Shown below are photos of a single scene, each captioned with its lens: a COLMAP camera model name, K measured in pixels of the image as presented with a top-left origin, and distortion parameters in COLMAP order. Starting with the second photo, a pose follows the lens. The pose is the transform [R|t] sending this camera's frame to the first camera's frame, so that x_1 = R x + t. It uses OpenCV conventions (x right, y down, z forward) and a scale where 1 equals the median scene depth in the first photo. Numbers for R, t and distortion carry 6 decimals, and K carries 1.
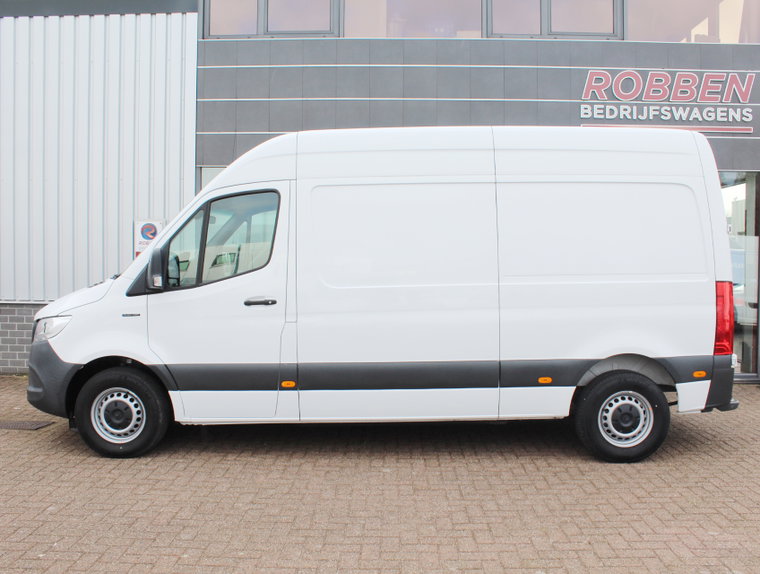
lens RADIAL K [[719.2, 0, 380.0], [0, 719.2, 287.0], [0, 0, 1]] dist [-0.171696, 0.149637]
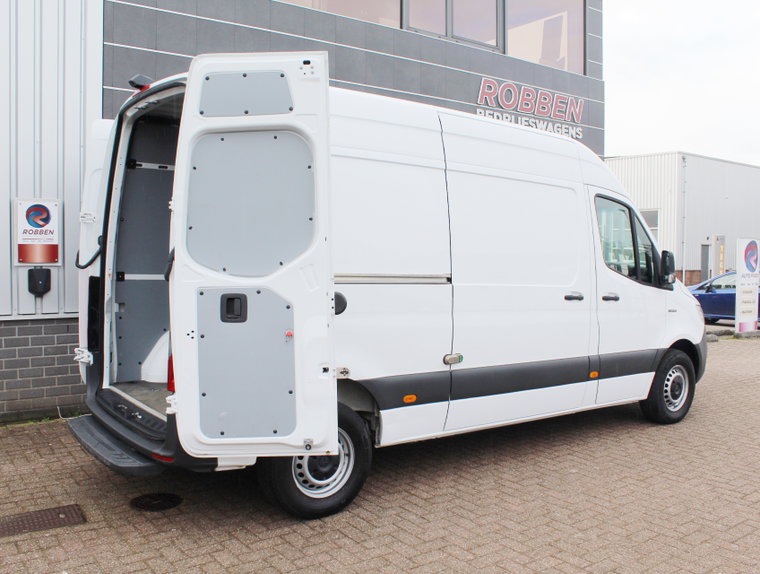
lens RADIAL K [[716.3, 0, 380.0], [0, 716.3, 287.0], [0, 0, 1]] dist [-0.169331, 0.146650]
pose [[0.793311, -0.028778, 0.608136, -0.754337], [0.018282, 0.999558, 0.023452, -0.026267], [-0.608542, -0.007487, 0.793486, 0.367471]]
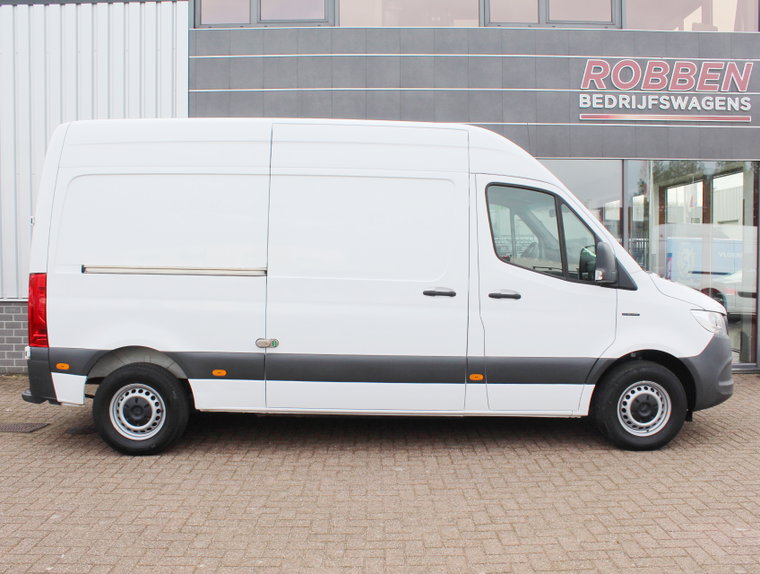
lens RADIAL K [[716.3, 0, 380.0], [0, 716.3, 287.0], [0, 0, 1]] dist [-0.169331, 0.146650]
pose [[0.999586, -0.010777, 0.026685, -0.037537], [0.010479, 0.999881, 0.011291, -0.002933], [-0.026803, -0.011007, 0.999580, 0.030653]]
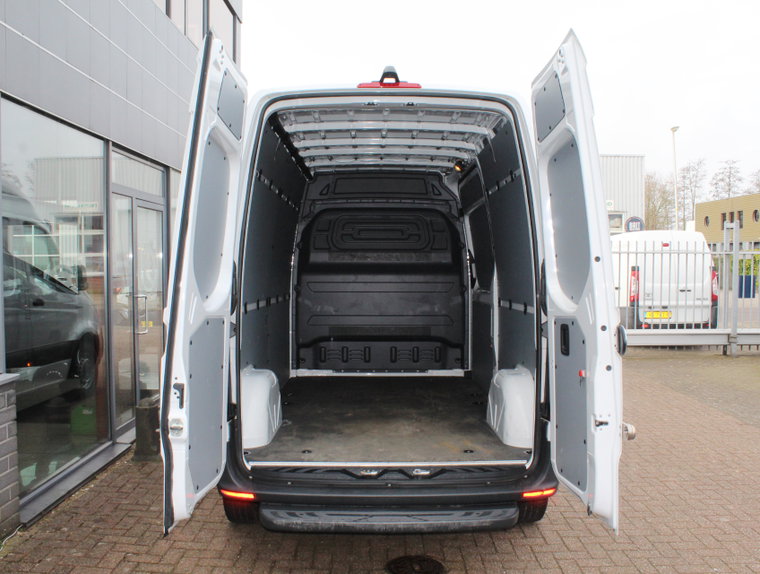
lens RADIAL K [[716.3, 0, 380.0], [0, 716.3, 287.0], [0, 0, 1]] dist [-0.169331, 0.146650]
pose [[-0.030839, -0.047296, 0.998405, -1.157664], [0.033943, 0.998254, 0.048337, -0.078293], [-0.998948, 0.035380, -0.029180, 1.200772]]
